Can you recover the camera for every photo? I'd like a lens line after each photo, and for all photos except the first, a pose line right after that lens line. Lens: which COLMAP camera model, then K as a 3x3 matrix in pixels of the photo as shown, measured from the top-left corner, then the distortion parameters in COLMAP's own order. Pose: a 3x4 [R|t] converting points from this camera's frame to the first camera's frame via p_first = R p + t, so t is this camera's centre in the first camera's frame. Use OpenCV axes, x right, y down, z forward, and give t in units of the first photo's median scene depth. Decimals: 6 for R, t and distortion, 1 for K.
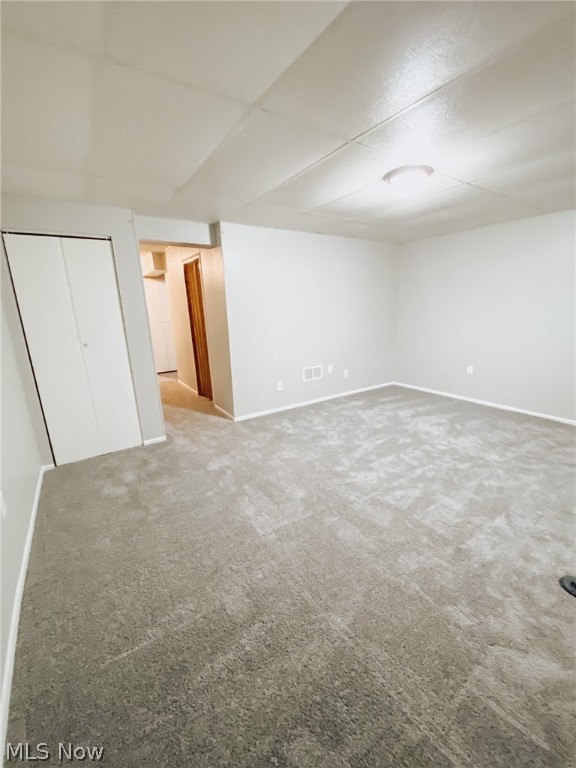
lens RADIAL K [[311.1, 0, 290.7], [0, 311.1, 385.0], [0, 0, 1]] dist [0.001761, -0.012162]
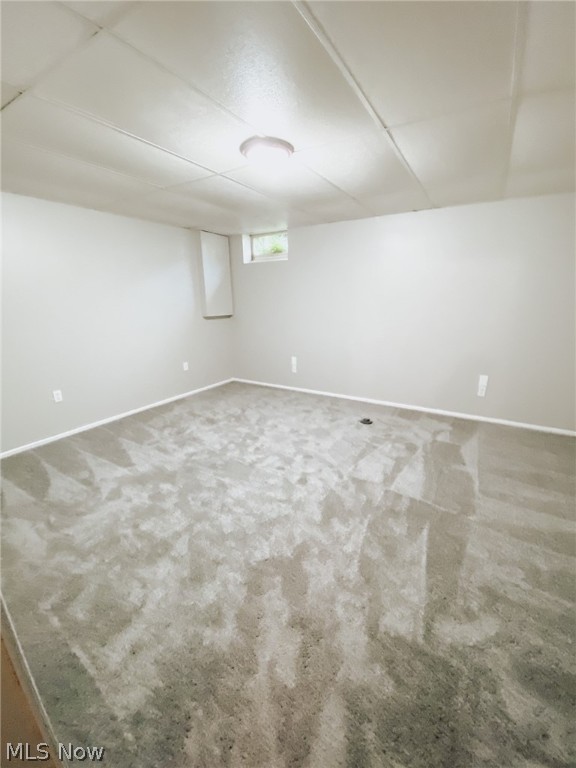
lens RADIAL K [[311.1, 0, 290.7], [0, 311.1, 385.0], [0, 0, 1]] dist [0.001761, -0.012162]
pose [[-0.412598, -0.230527, 0.881260, -0.368914], [0.243477, 0.904338, 0.350558, -0.243744], [-0.877771, 0.359207, -0.317000, 0.900194]]
